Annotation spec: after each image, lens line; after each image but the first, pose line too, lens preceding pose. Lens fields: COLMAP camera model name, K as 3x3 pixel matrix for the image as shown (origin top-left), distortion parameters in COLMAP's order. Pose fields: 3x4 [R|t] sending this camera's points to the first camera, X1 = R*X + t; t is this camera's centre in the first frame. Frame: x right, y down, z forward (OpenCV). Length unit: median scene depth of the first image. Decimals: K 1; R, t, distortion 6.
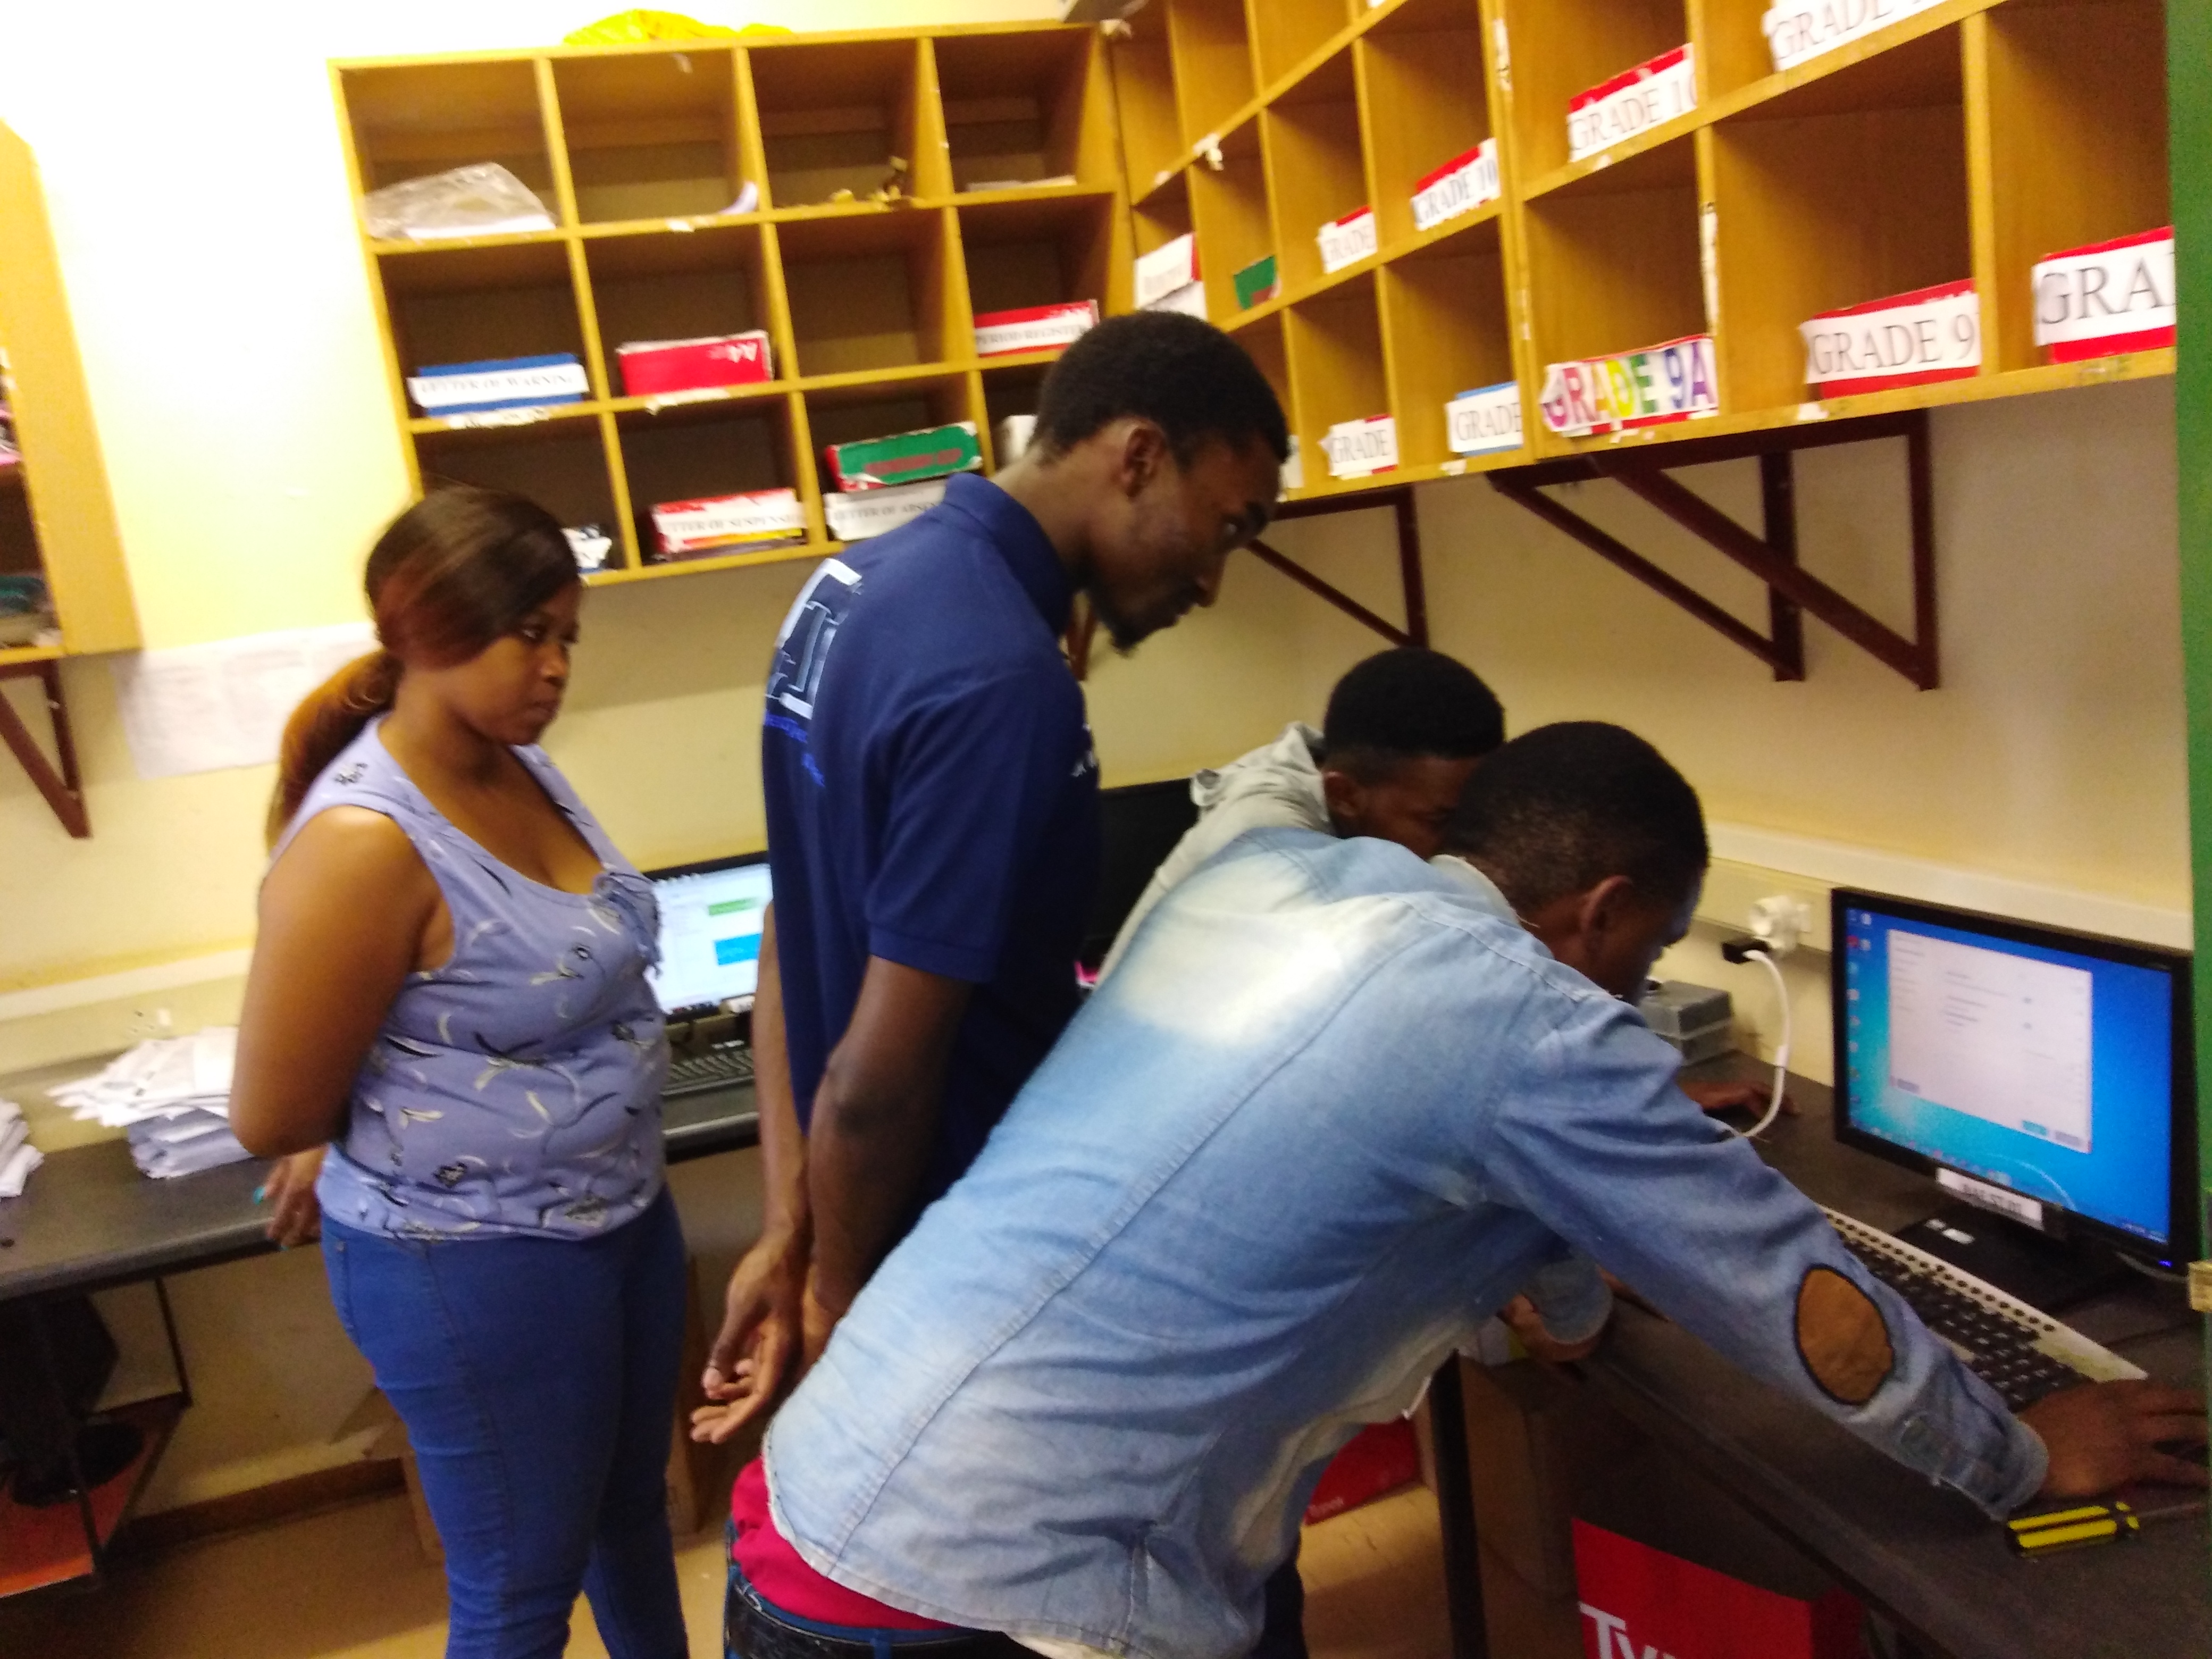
lens RADIAL K [[1678.2, 0, 1102.0], [0, 1678.2, 815.0], [0, 0, 1]] dist [0.009807, -0.002059]
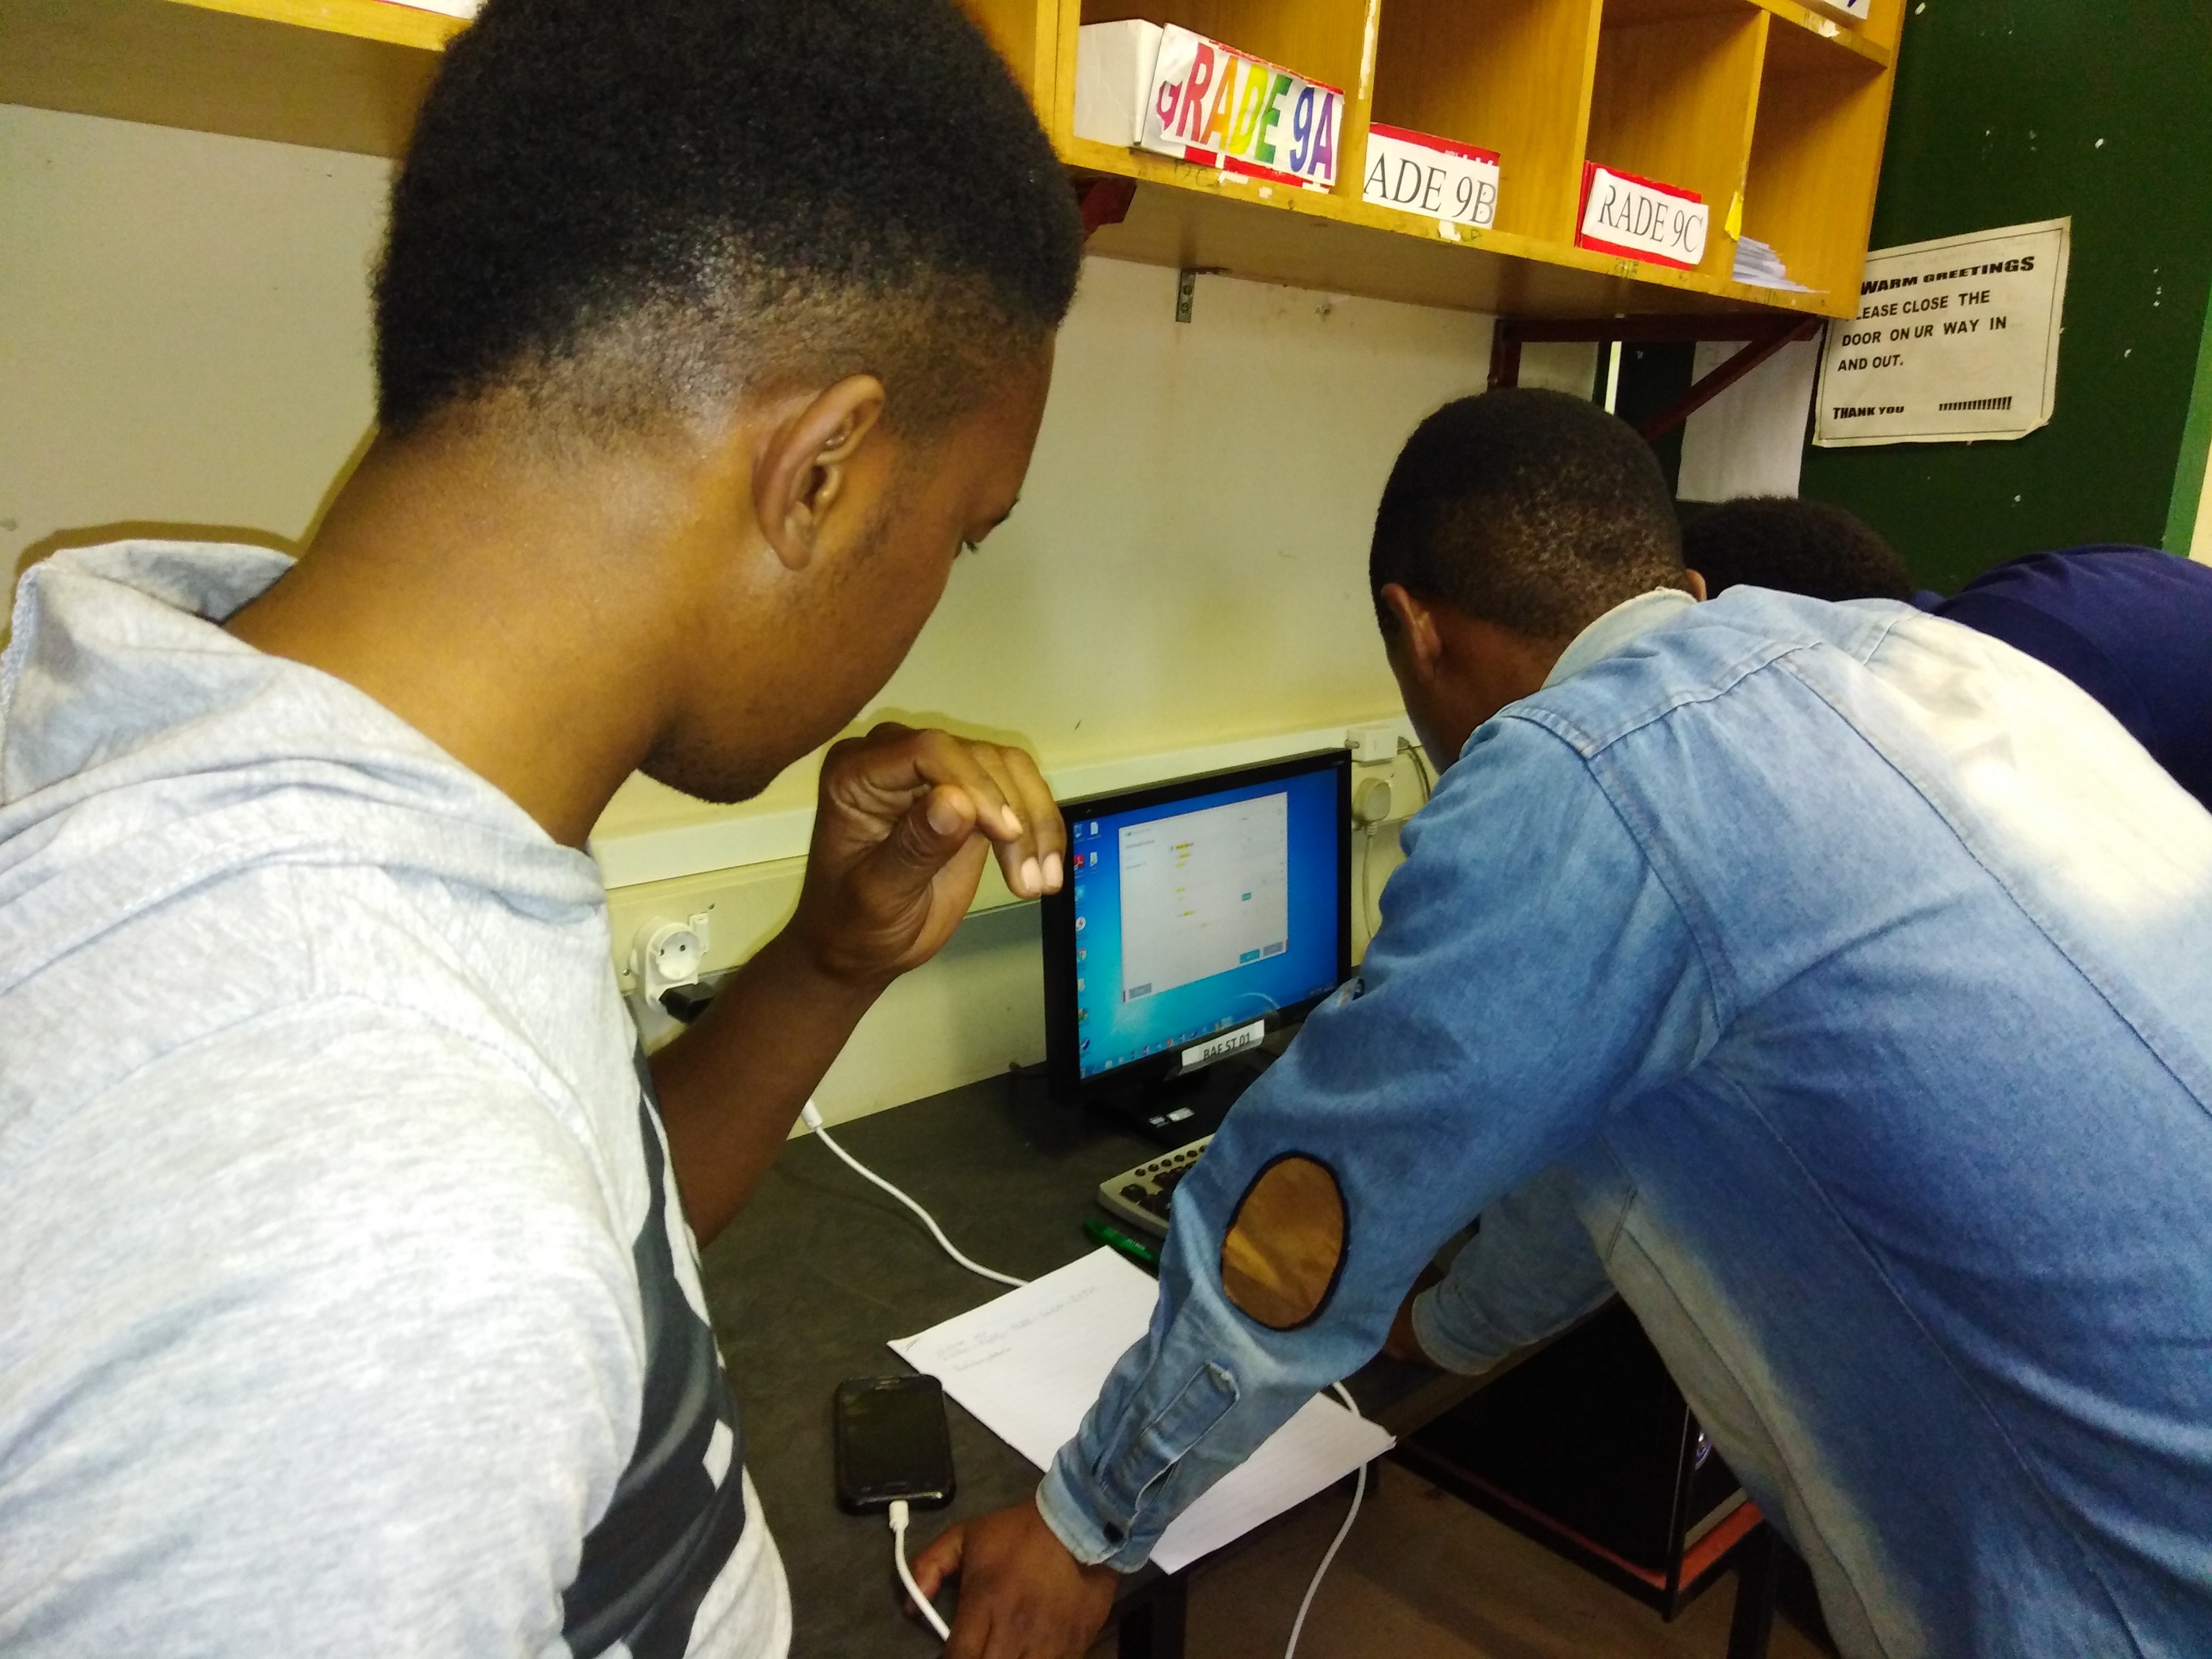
lens RADIAL K [[1662.2, 0, 1103.2], [0, 1662.2, 814.0], [0, 0, 1]] dist [0.016126, -0.001874]
pose [[-0.450363, -0.092459, 0.888045, -0.252786], [0.162770, 0.969453, 0.183483, -0.083772], [-0.877883, 0.227181, -0.421557, 1.130168]]
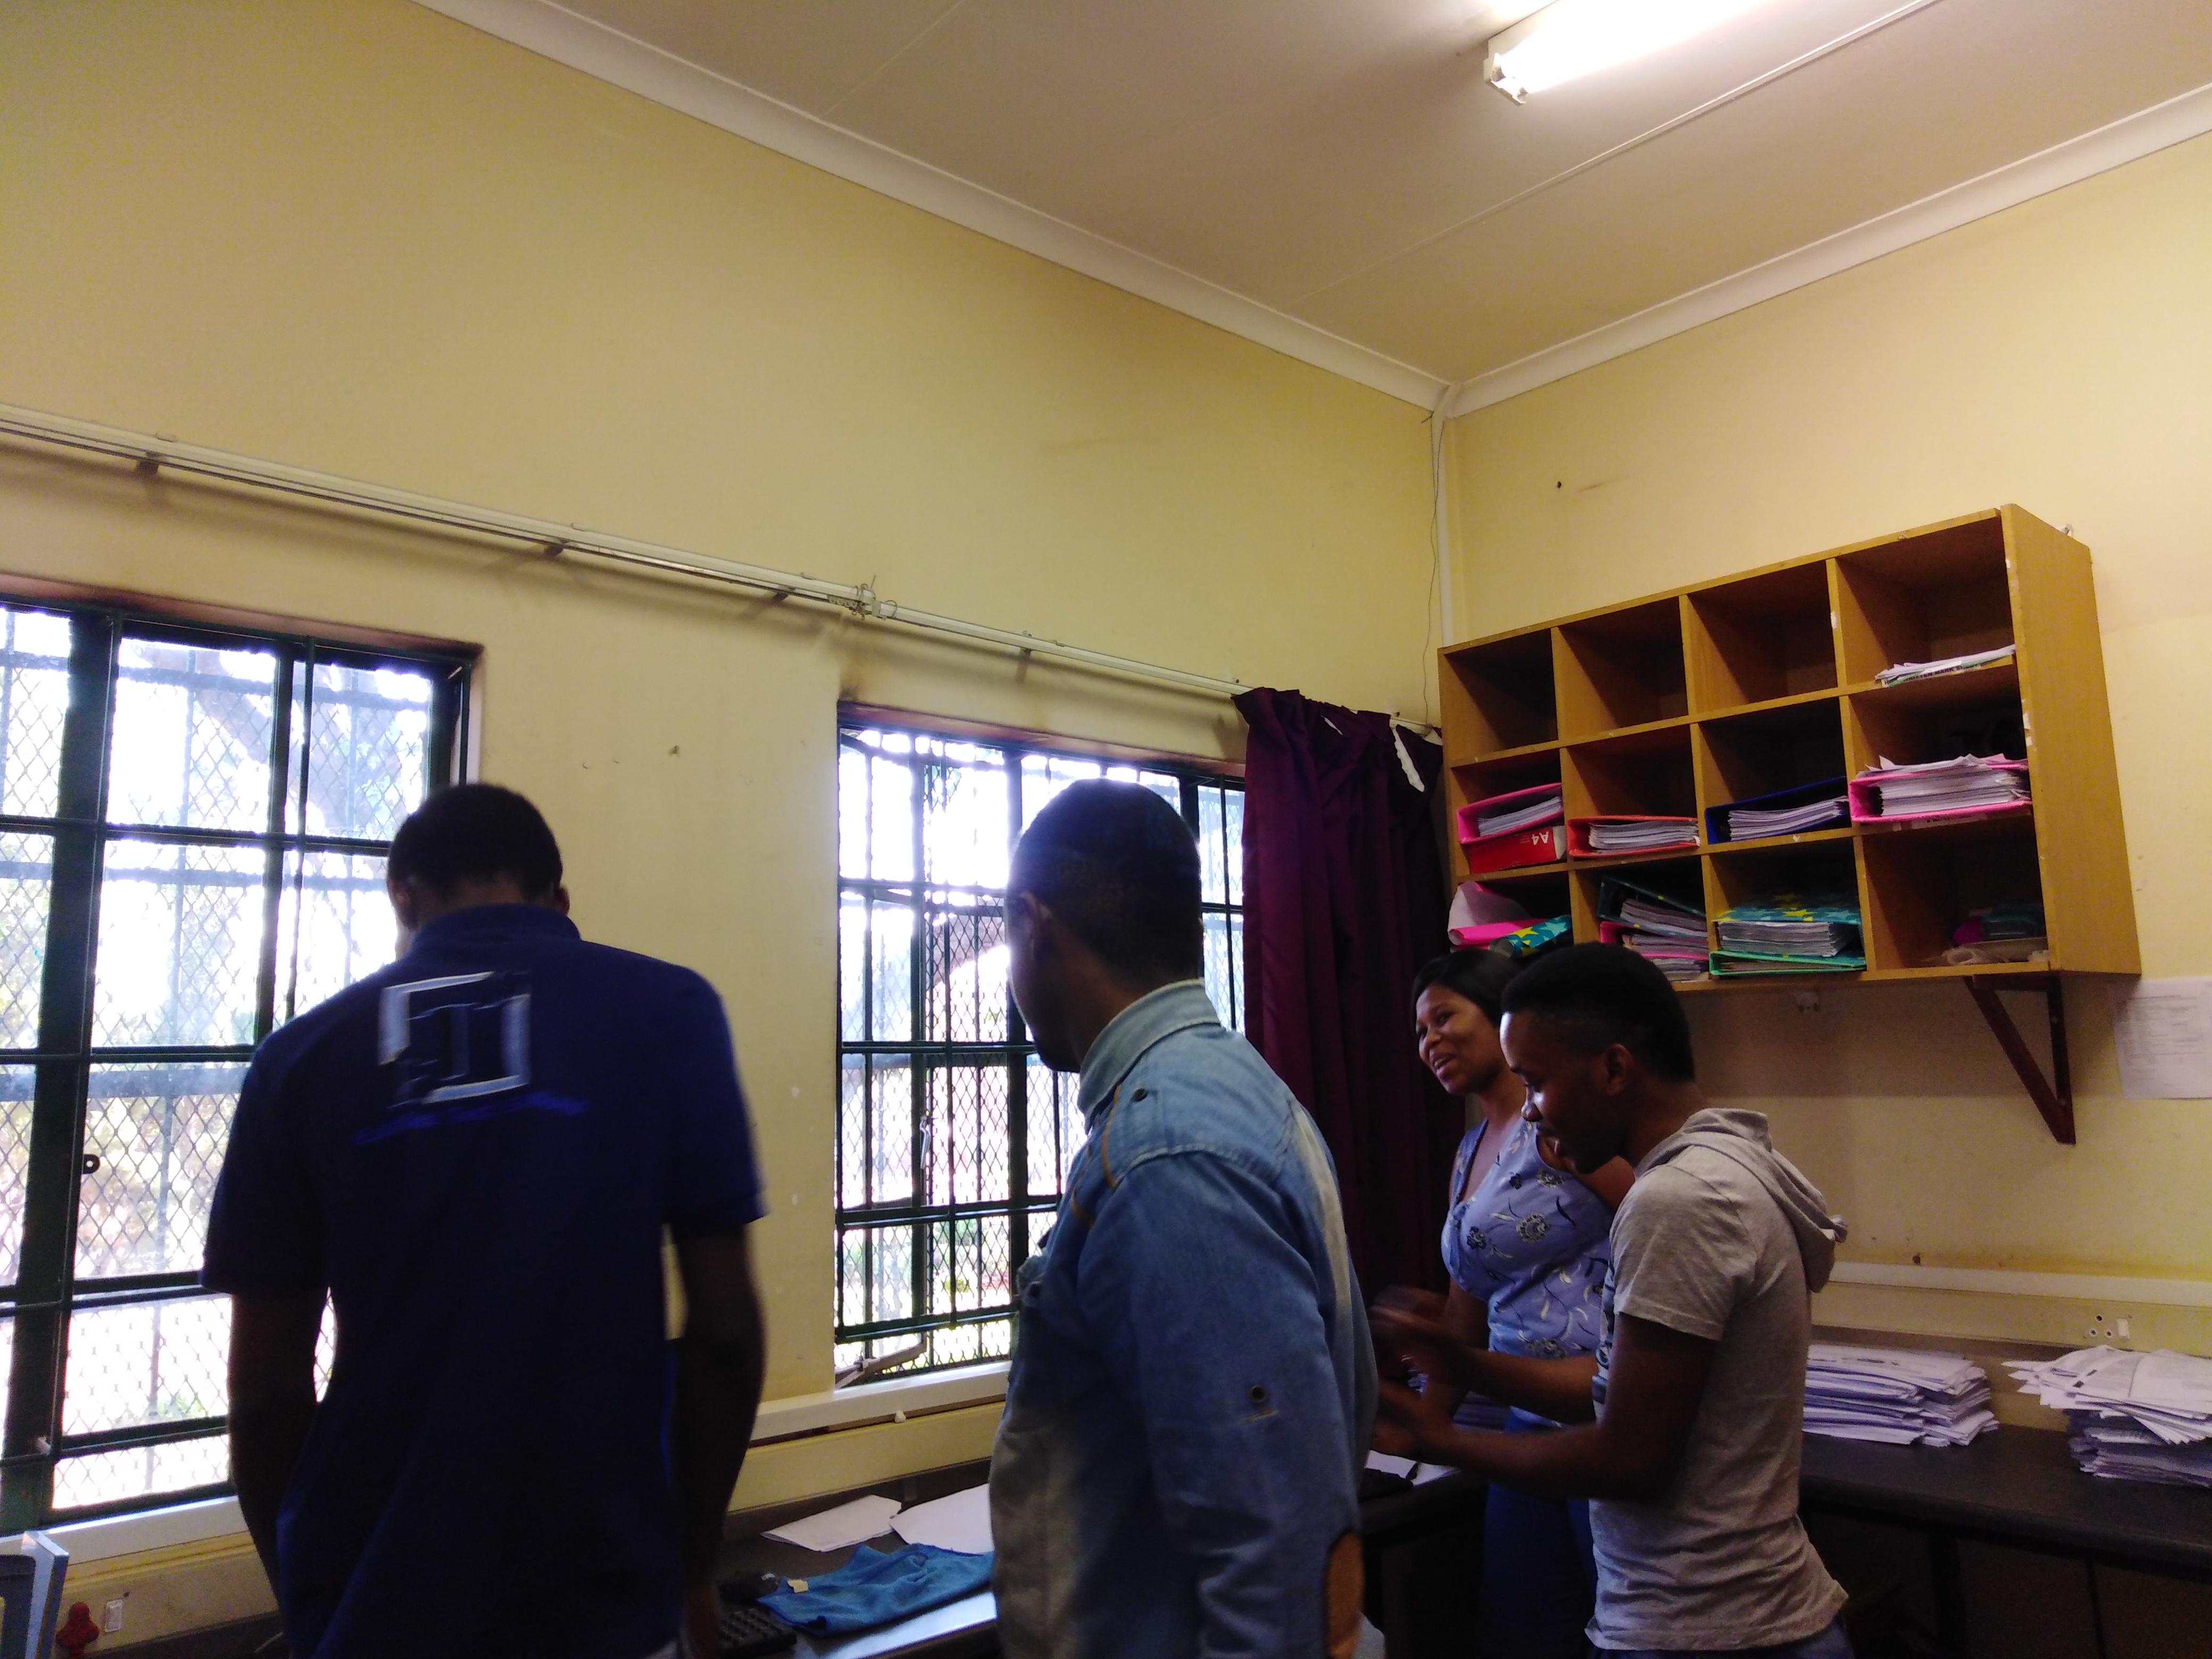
lens RADIAL K [[1671.6, 0, 1101.3], [0, 1671.6, 816.0], [0, 0, 1]] dist [0.023906, 0.004305]
pose [[0.415890, -0.022635, -0.909133, 0.191643], [-0.176685, 0.978630, -0.105191, 0.044634], [0.892086, 0.204378, 0.403003, -0.068291]]
